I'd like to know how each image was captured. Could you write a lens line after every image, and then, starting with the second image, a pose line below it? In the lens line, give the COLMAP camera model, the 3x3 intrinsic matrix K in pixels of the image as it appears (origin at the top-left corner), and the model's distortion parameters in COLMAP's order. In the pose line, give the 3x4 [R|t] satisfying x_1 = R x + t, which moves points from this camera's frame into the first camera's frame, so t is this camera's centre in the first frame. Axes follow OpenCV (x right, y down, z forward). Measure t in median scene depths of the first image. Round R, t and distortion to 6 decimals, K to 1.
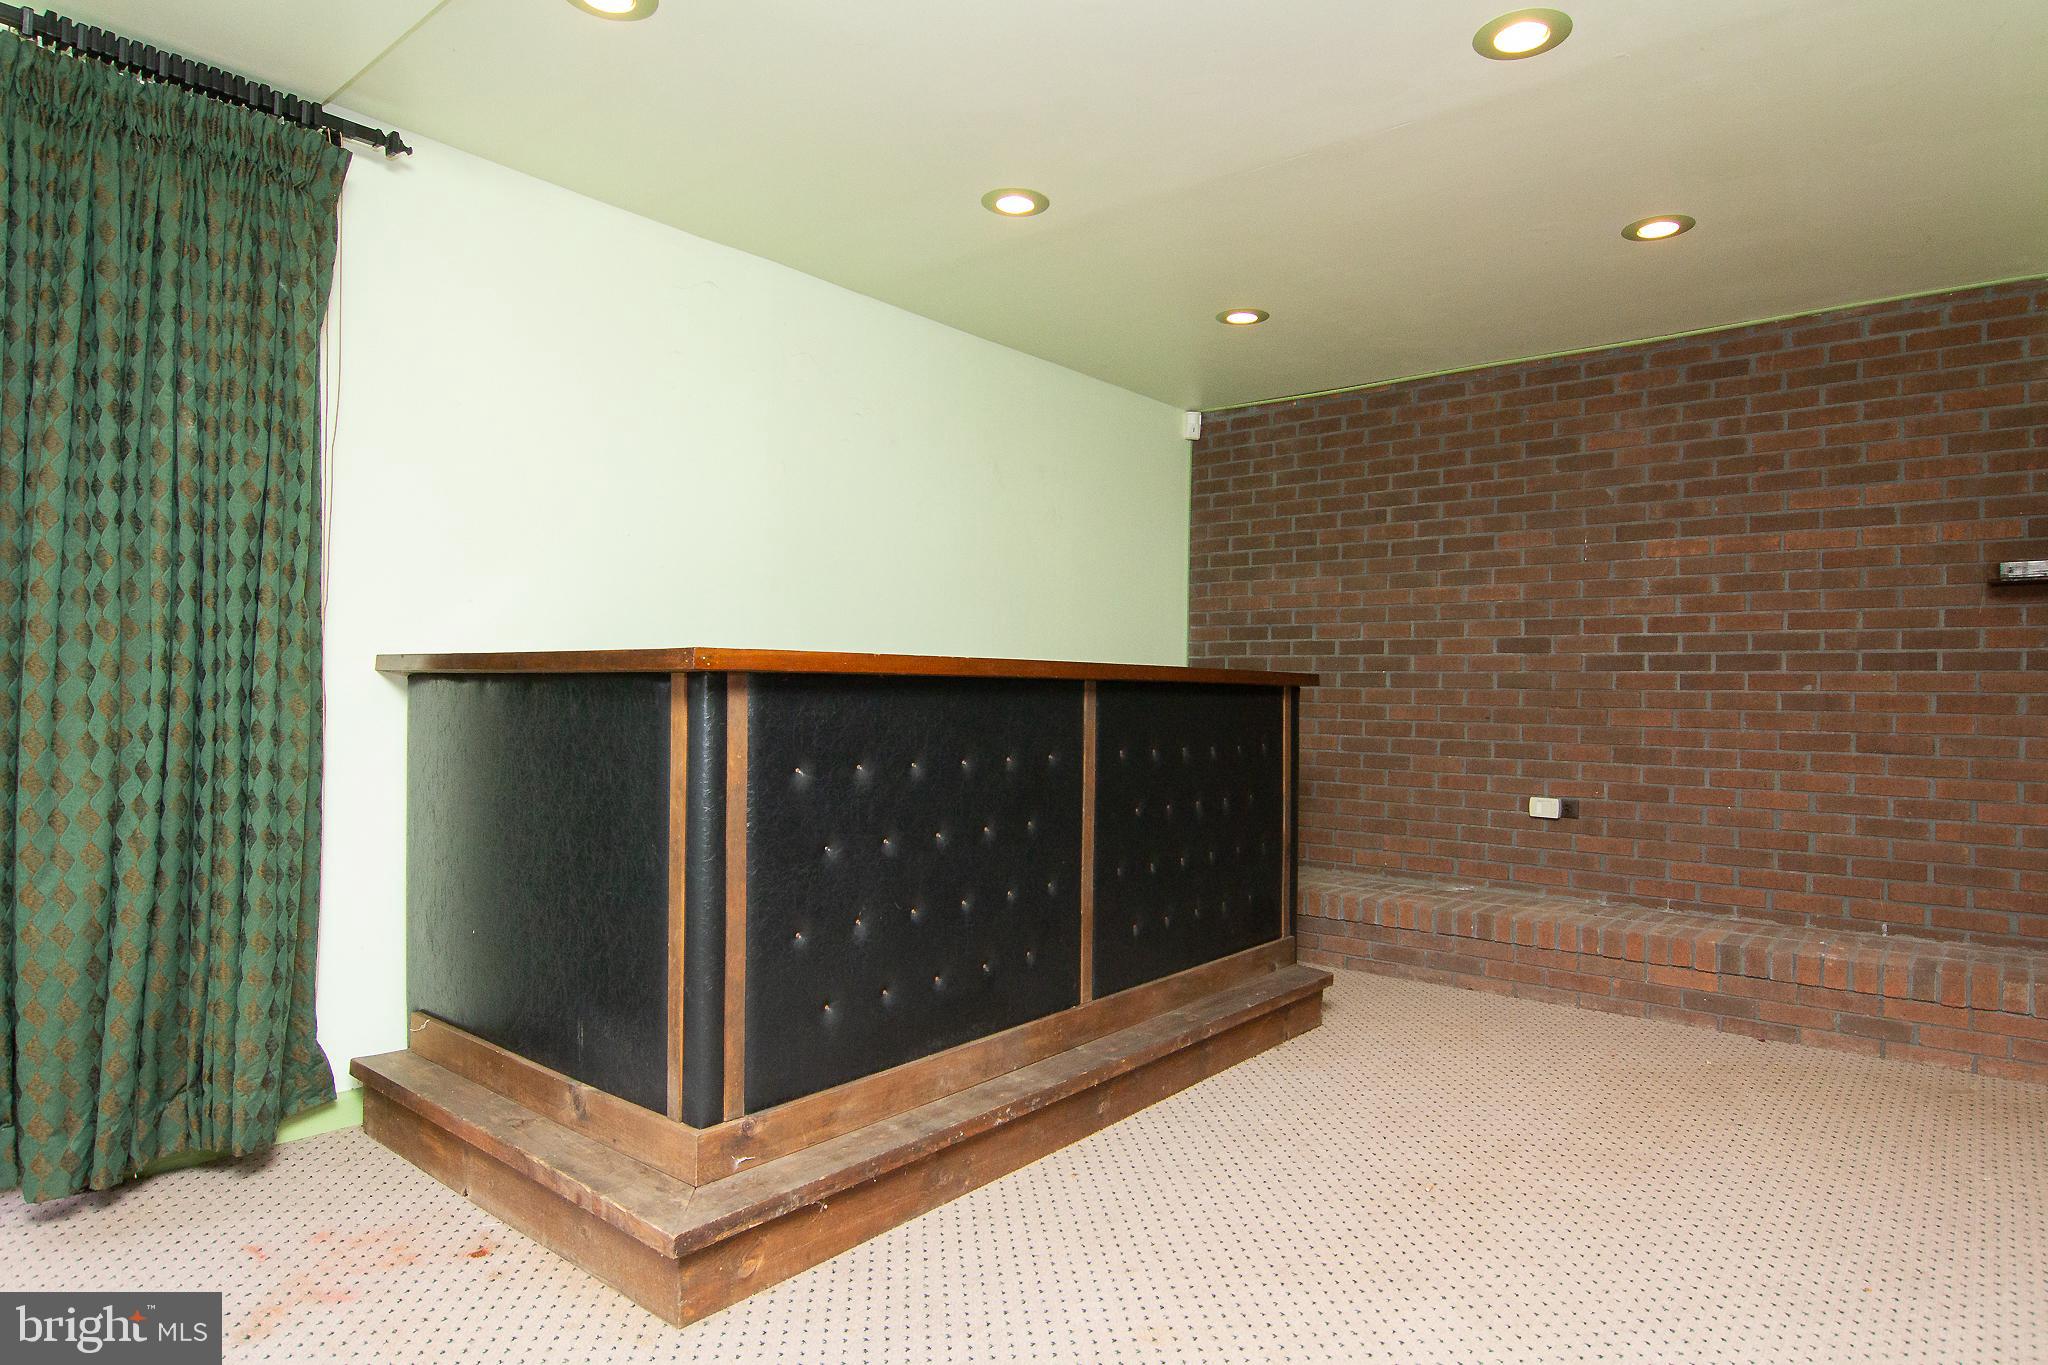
lens RADIAL K [[1173.3, 0, 1081.9], [0, 1173.3, 686.1], [0, 0, 1]] dist [-0.021135, -0.001302]
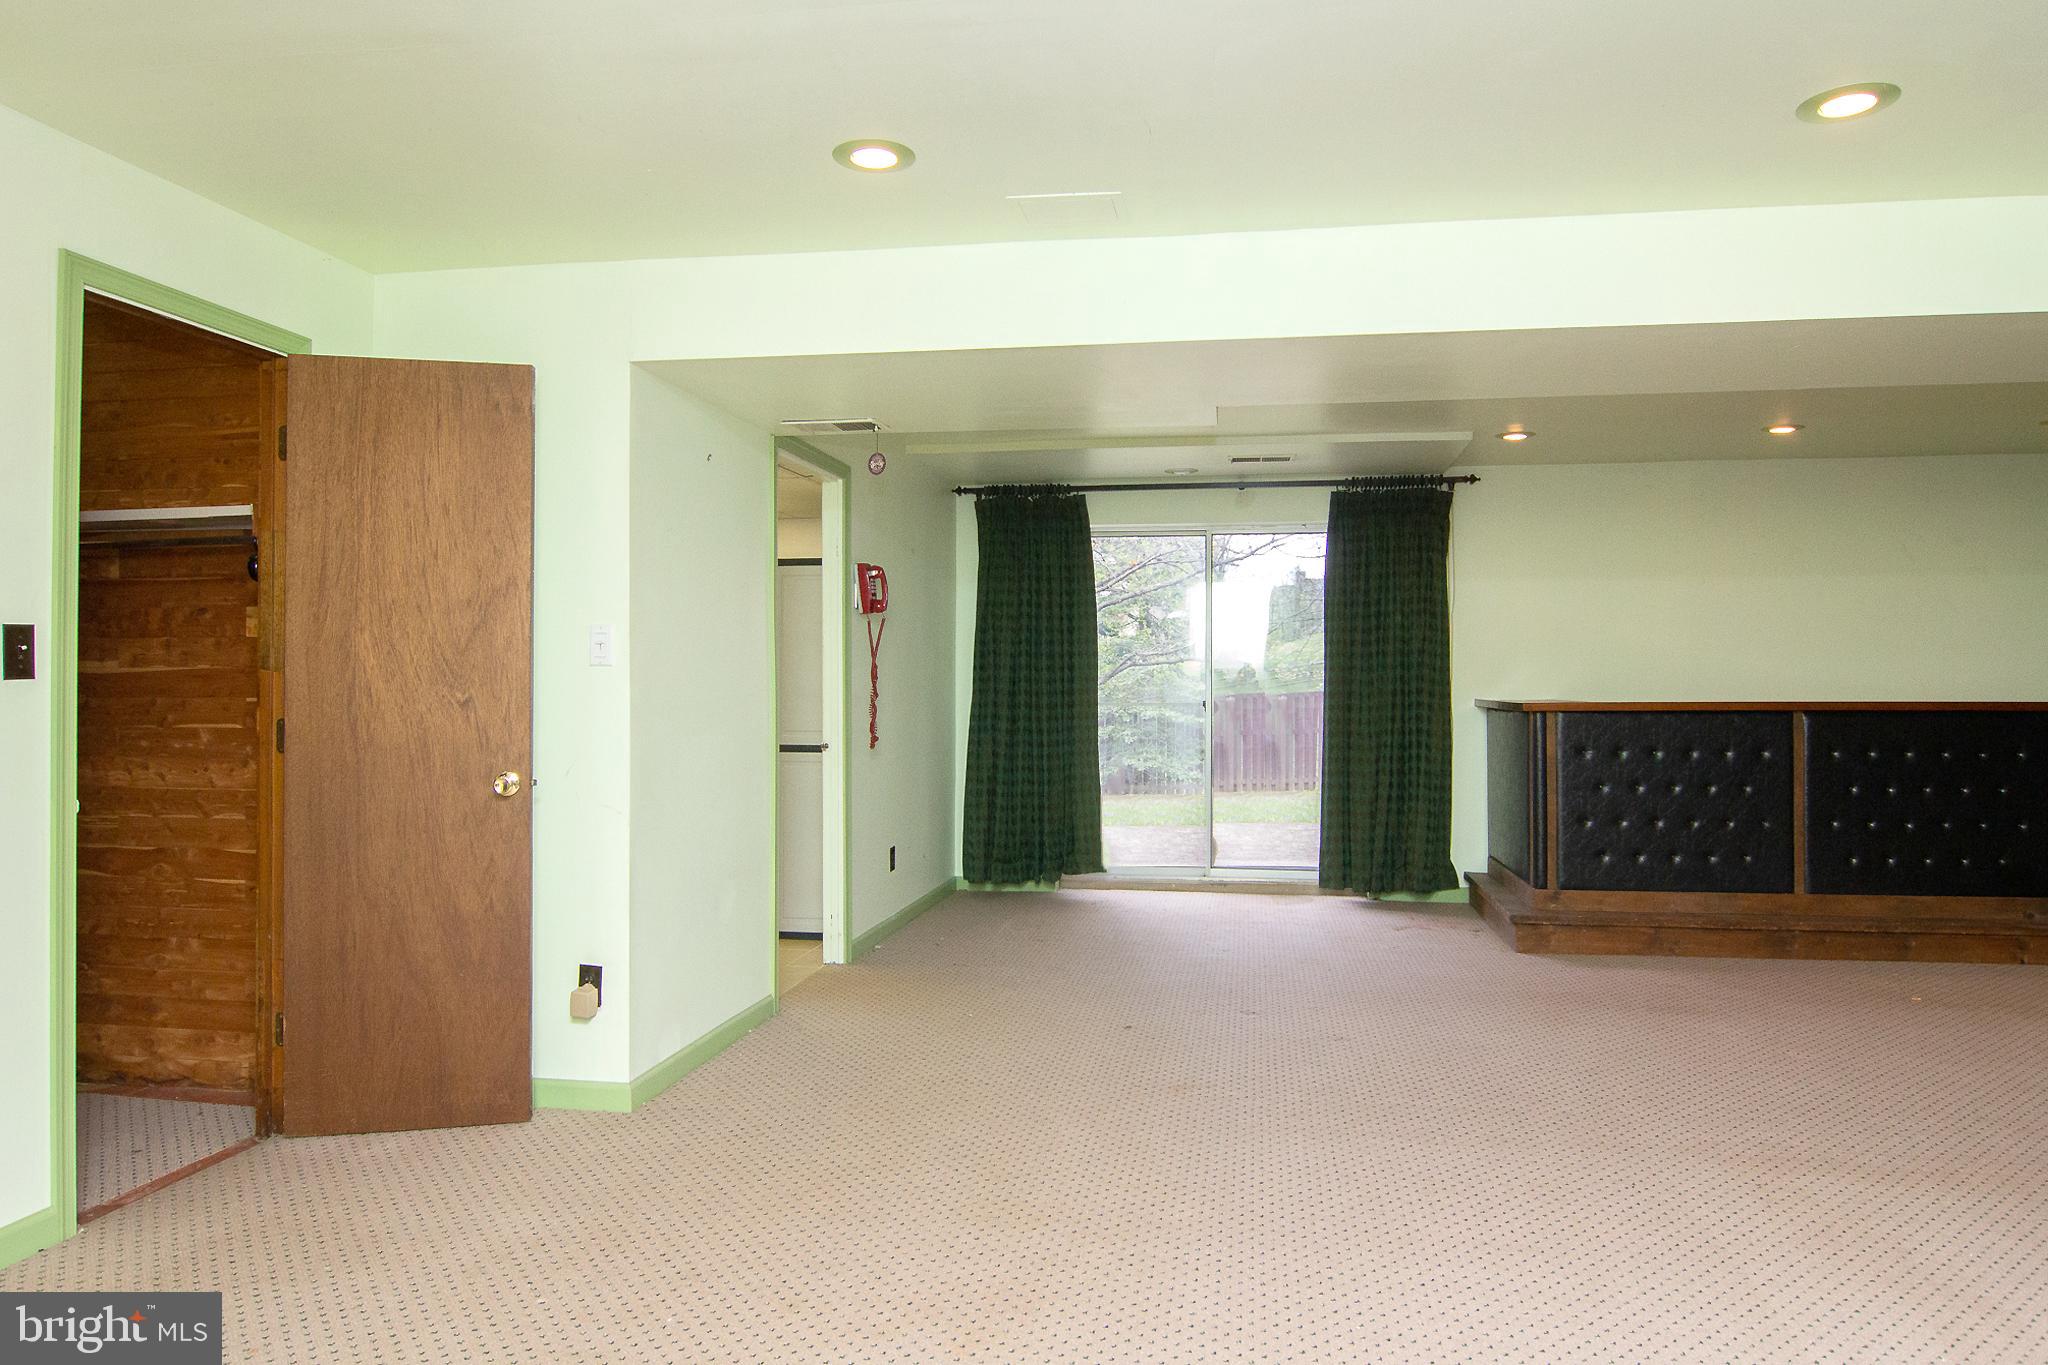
lens RADIAL K [[1173.3, 0, 1030.0], [0, 1173.3, 685.5], [0, 0, 1]] dist [-0.021135, -0.001302]
pose [[0.458004, -0.016579, -0.888796, 0.390709], [0.013286, 0.999842, -0.011804, -0.014343], [0.888851, -0.006402, 0.458152, -0.313804]]
